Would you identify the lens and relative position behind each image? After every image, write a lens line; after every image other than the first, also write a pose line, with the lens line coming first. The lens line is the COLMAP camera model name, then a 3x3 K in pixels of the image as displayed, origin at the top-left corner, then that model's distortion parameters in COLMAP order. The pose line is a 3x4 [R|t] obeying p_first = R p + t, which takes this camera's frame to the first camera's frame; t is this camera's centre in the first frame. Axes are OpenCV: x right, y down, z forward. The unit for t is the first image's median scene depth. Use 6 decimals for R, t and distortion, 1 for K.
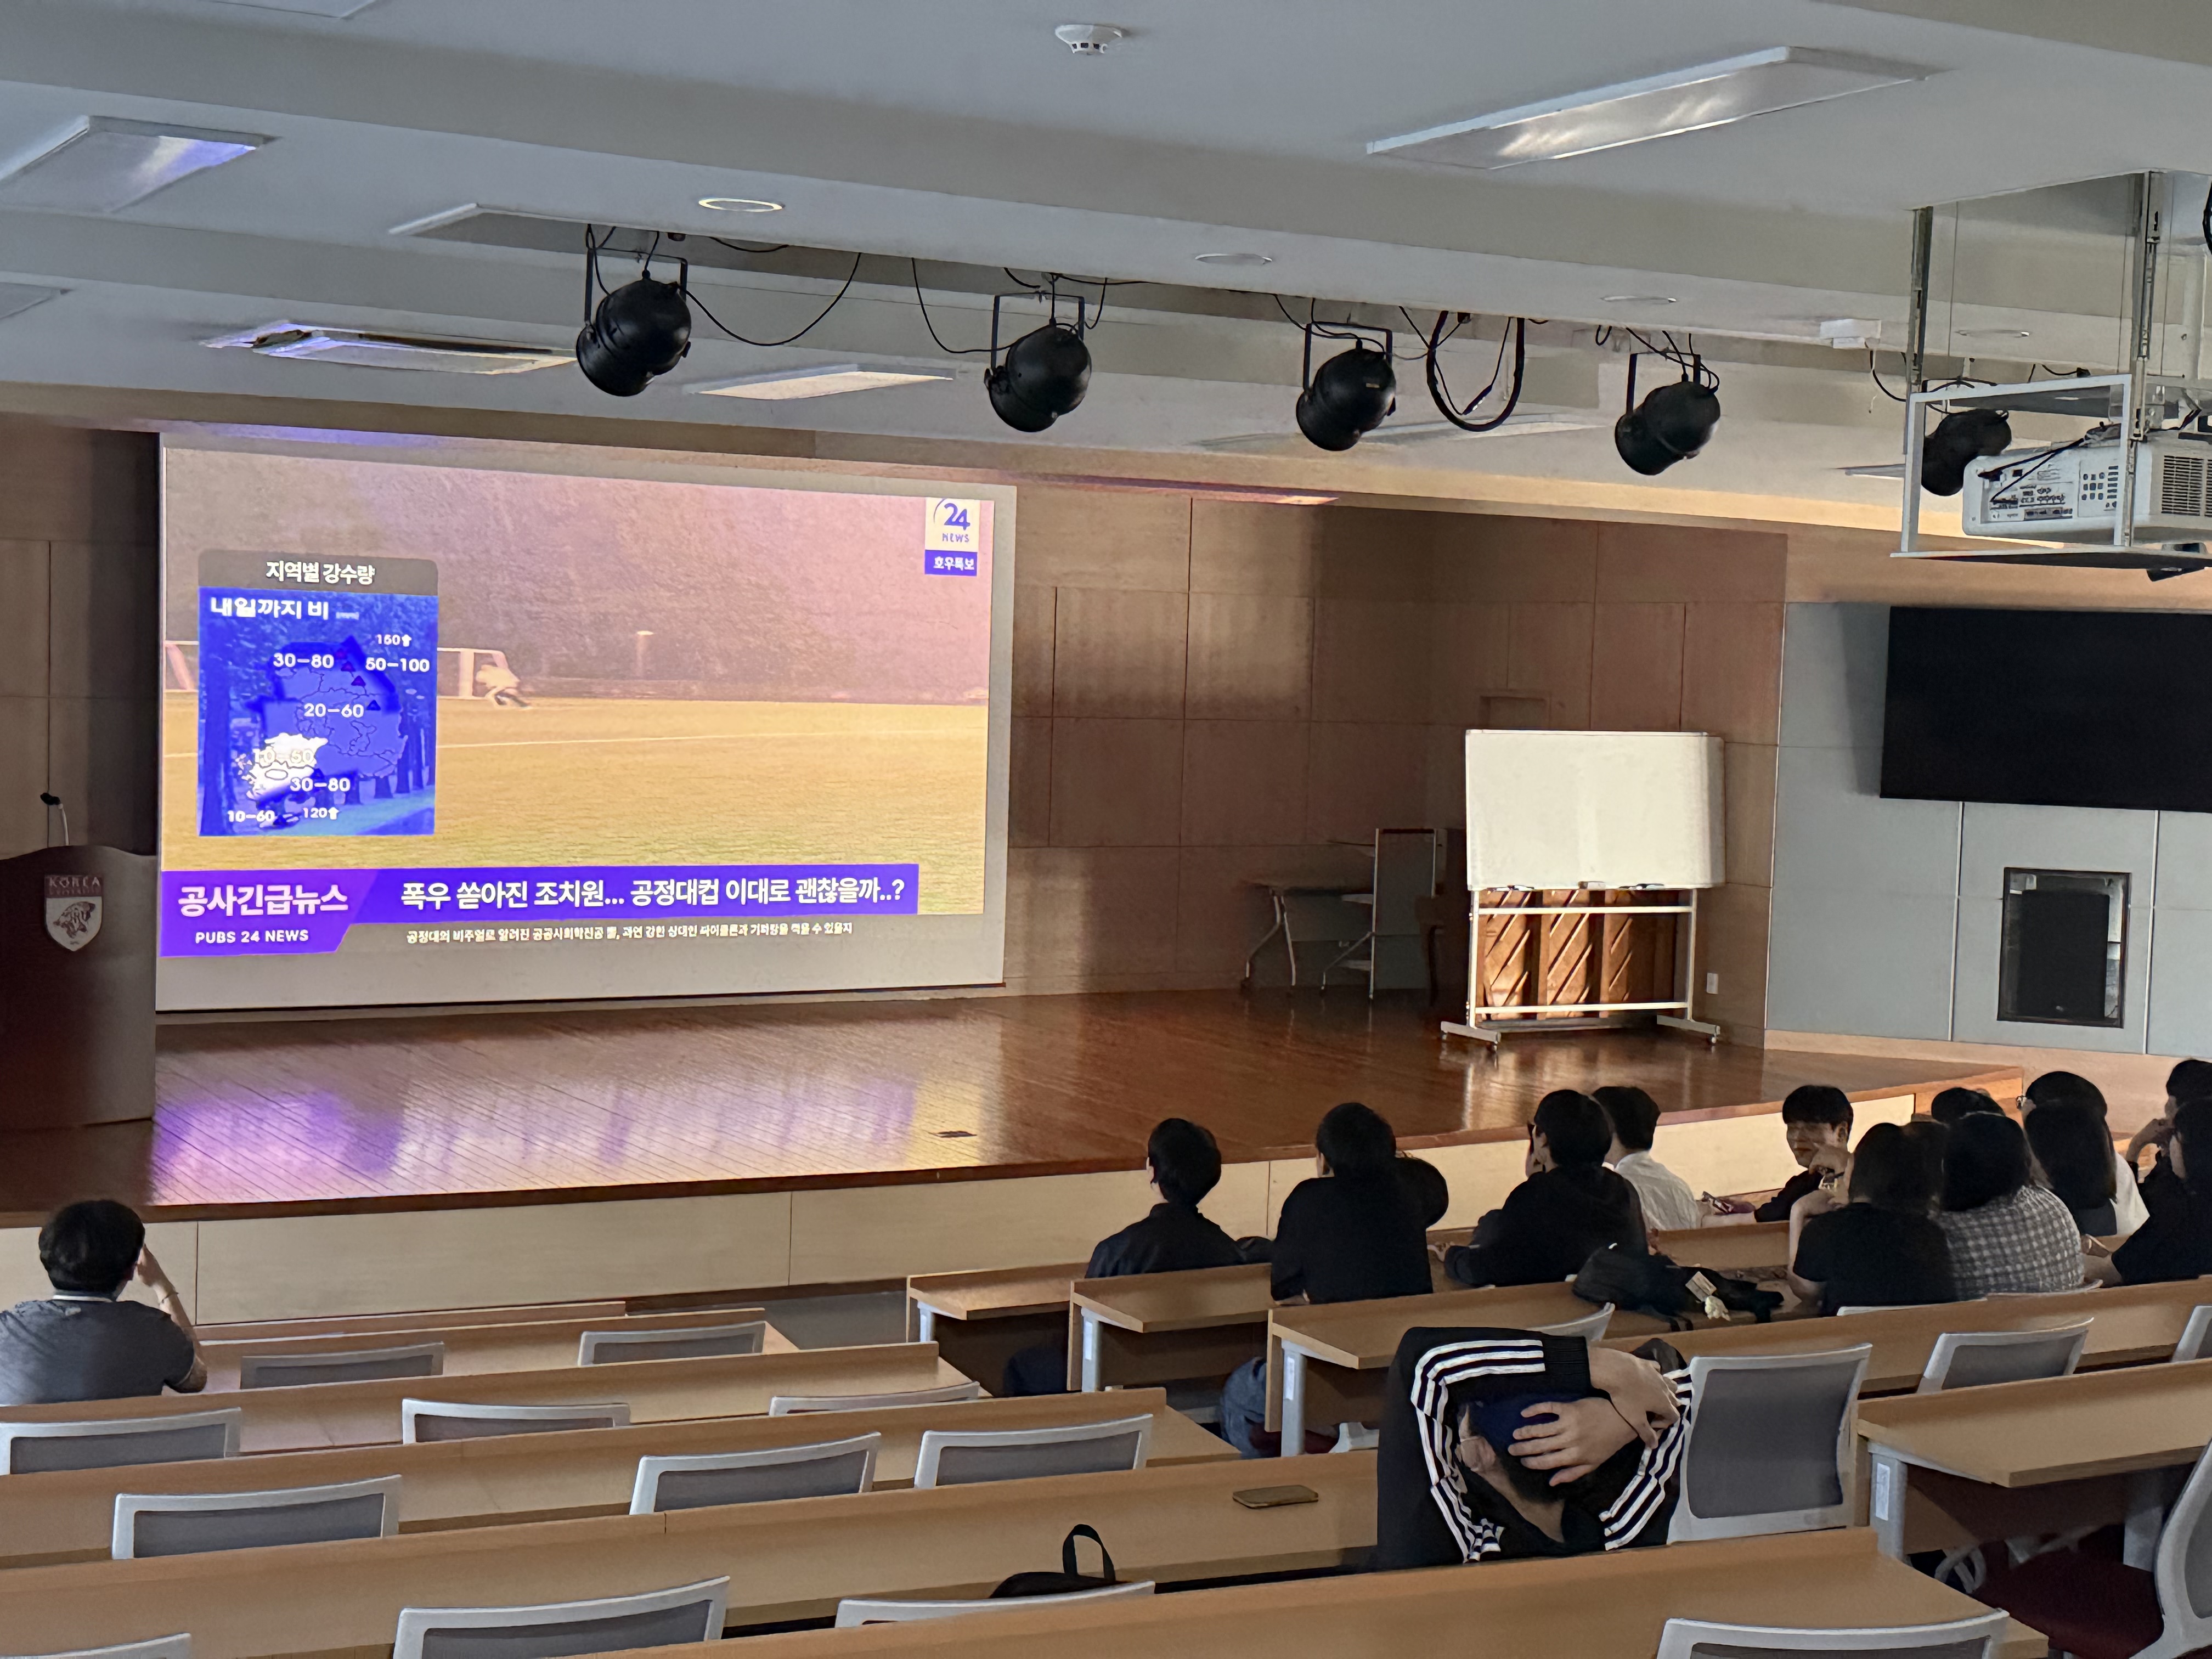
lens RADIAL K [[3041.5, 0, 1099.3], [0, 3041.5, 838.0], [0, 0, 1]] dist [0.121182, 0.011935]
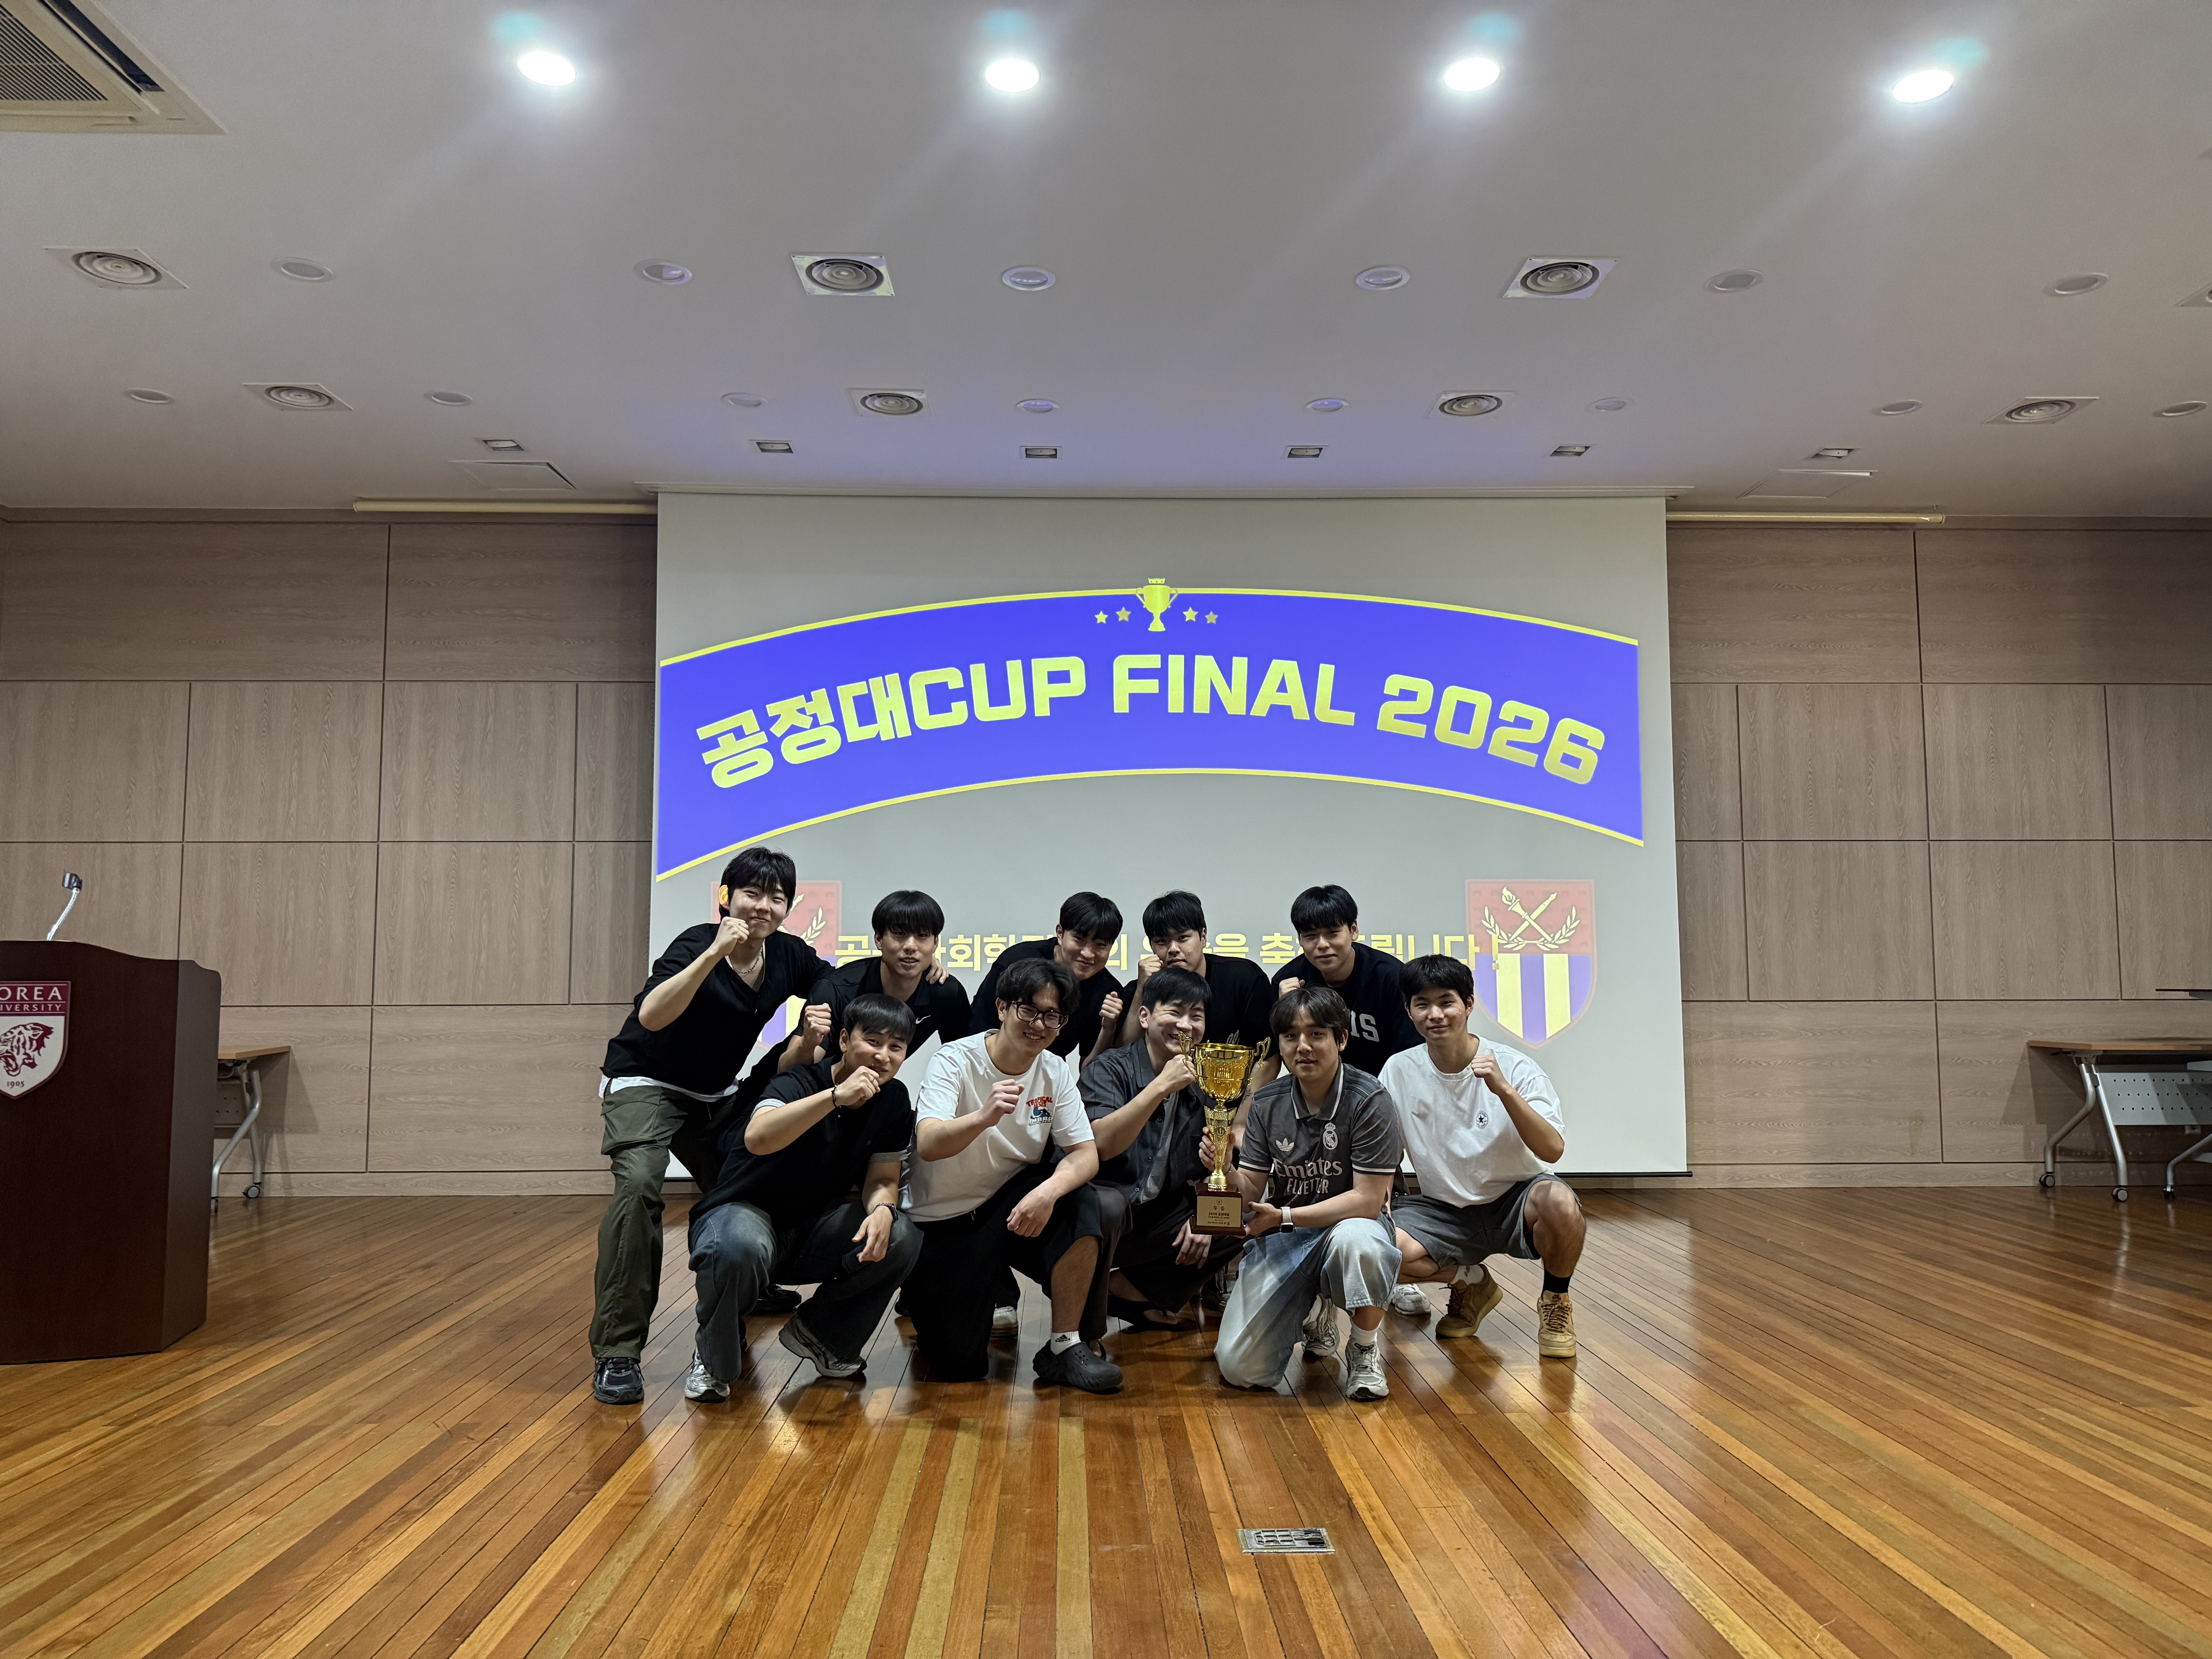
lens RADIAL K [[1537.5, 0, 1104.3], [0, 1537.5, 849.2], [0, 0, 1]] dist [-0.000172, -0.001091]
pose [[0.881529, -0.069185, -0.467034, 0.030203], [0.000631, 0.989377, -0.145372, 0.025859], [0.472130, 0.127855, 0.872208, 0.651290]]
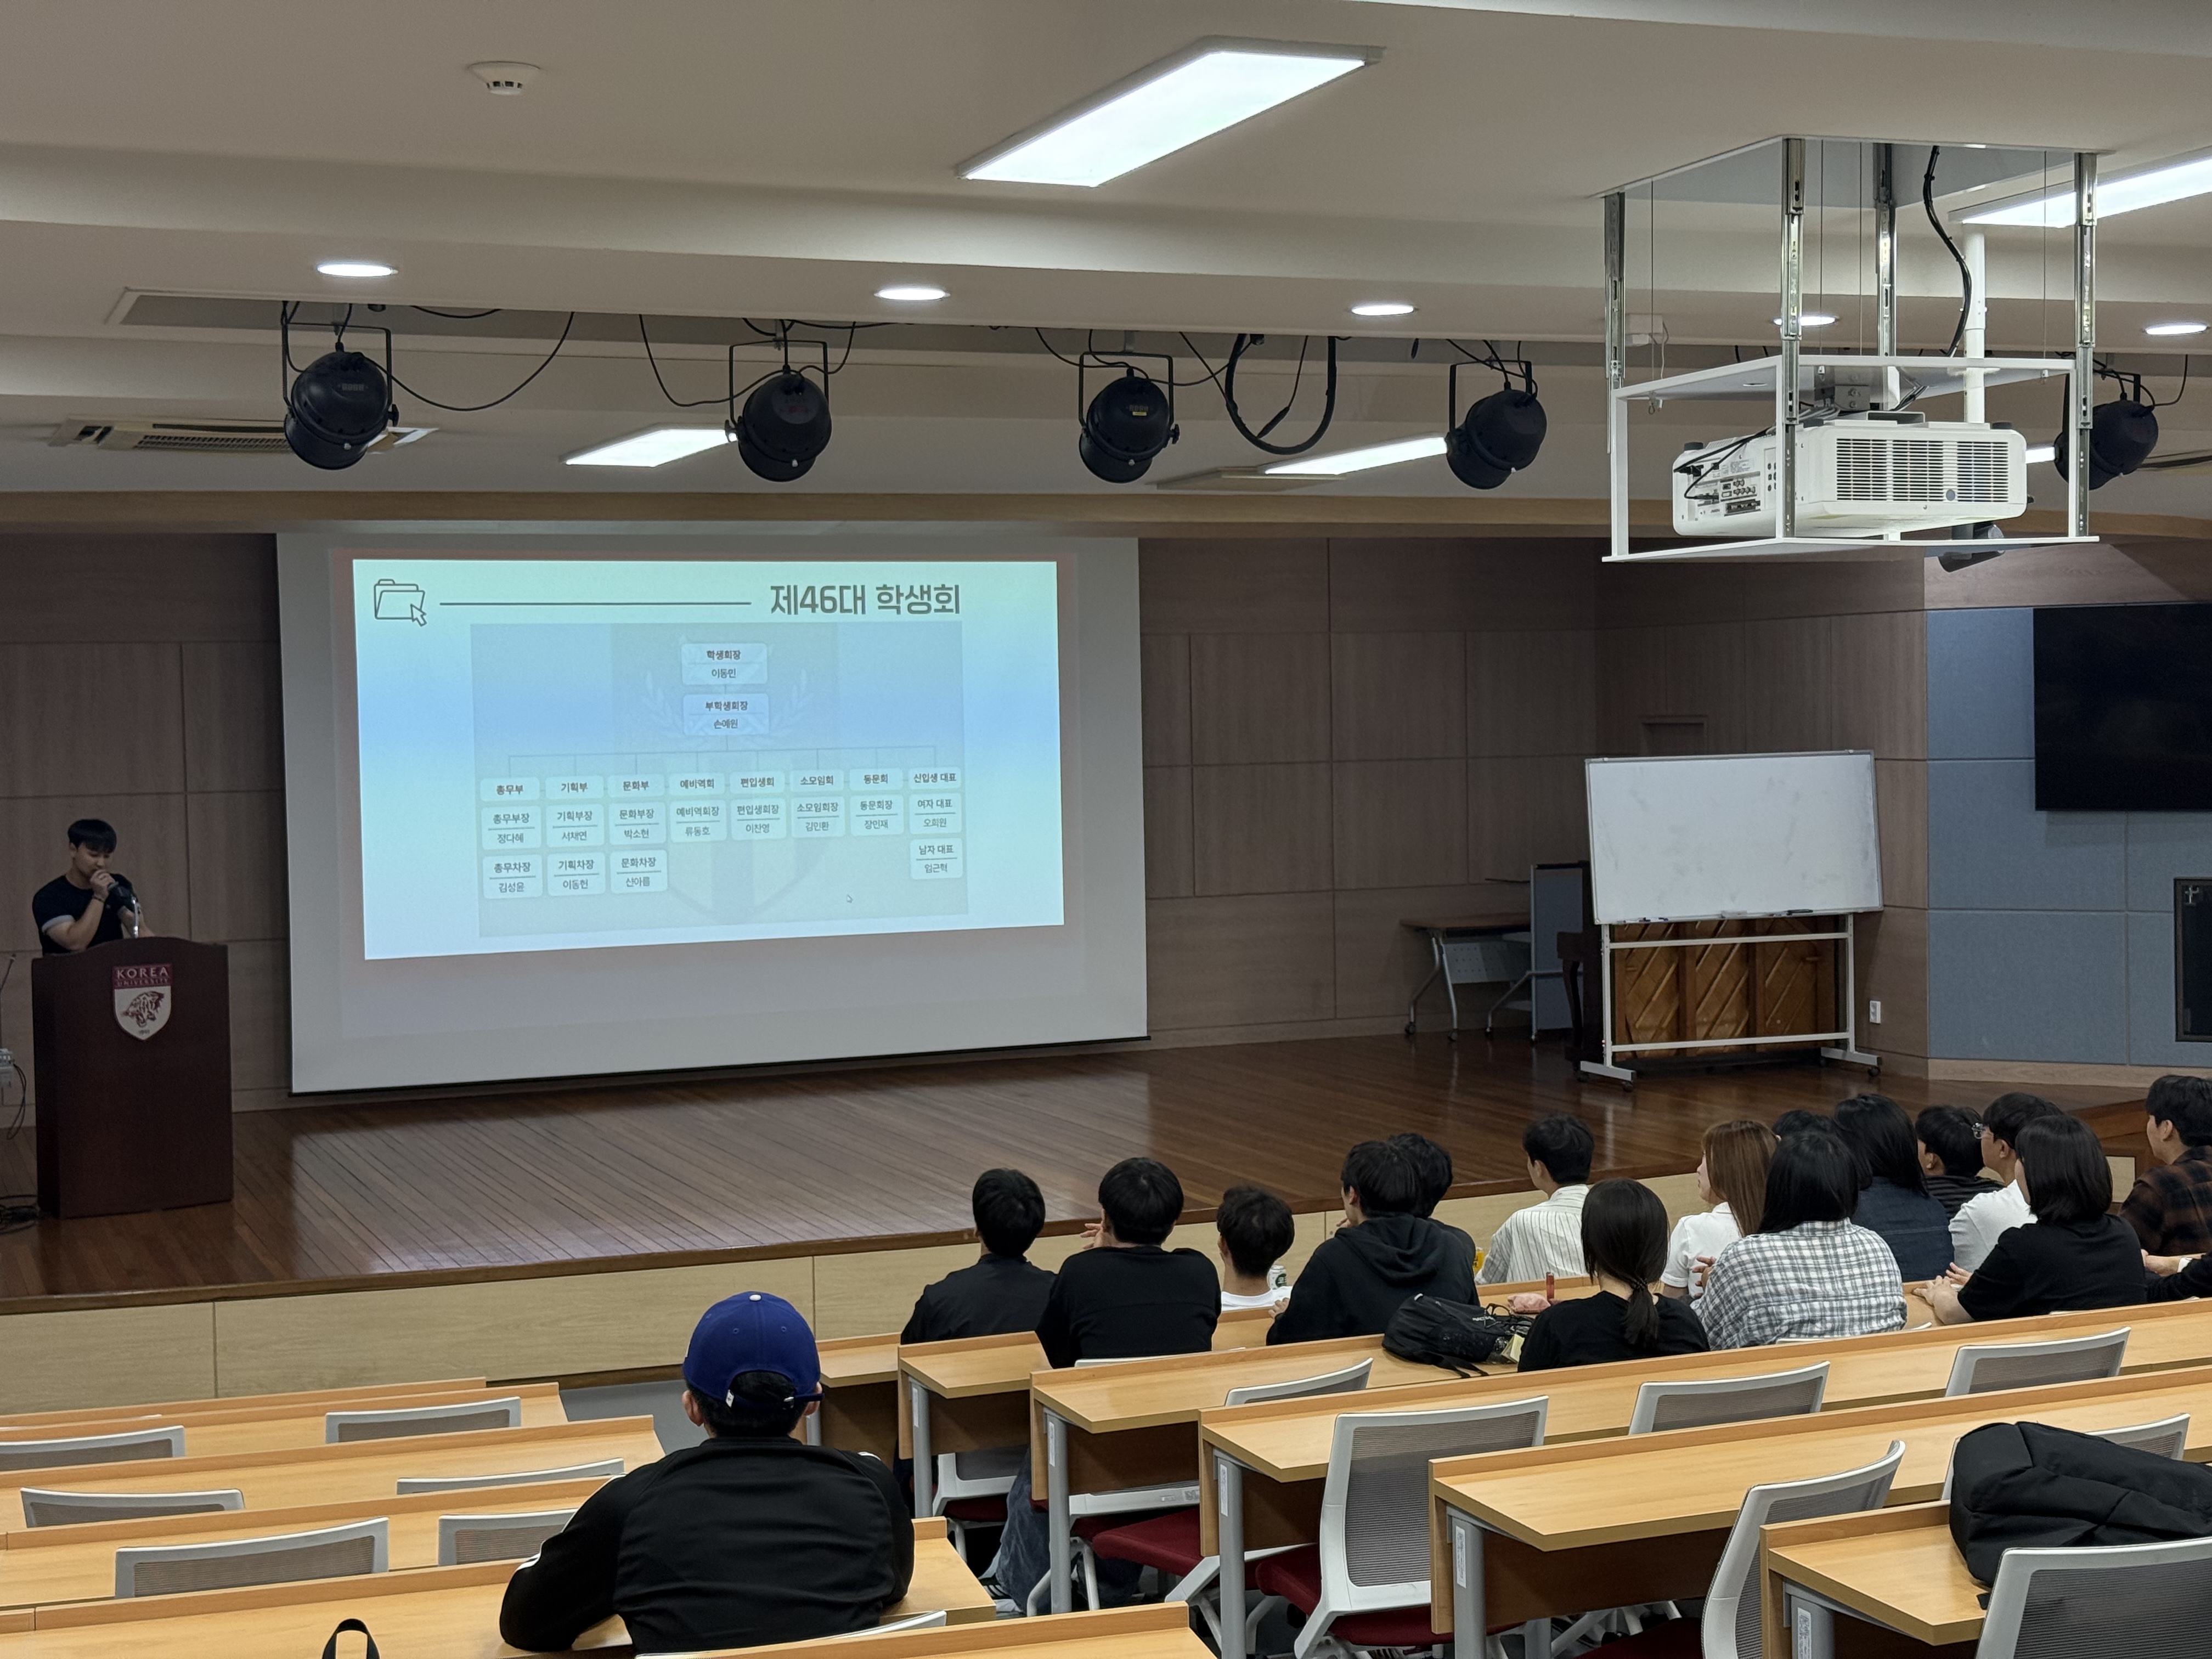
lens RADIAL K [[3054.2, 0, 1106.0], [0, 3054.2, 829.5], [0, 0, 1]] dist [0.121511, 0.014957]
pose [[0.990939, -0.044554, -0.126706, 0.095130], [0.041926, 0.998848, -0.023338, 0.003392], [0.127600, 0.017814, 0.991666, 0.014372]]
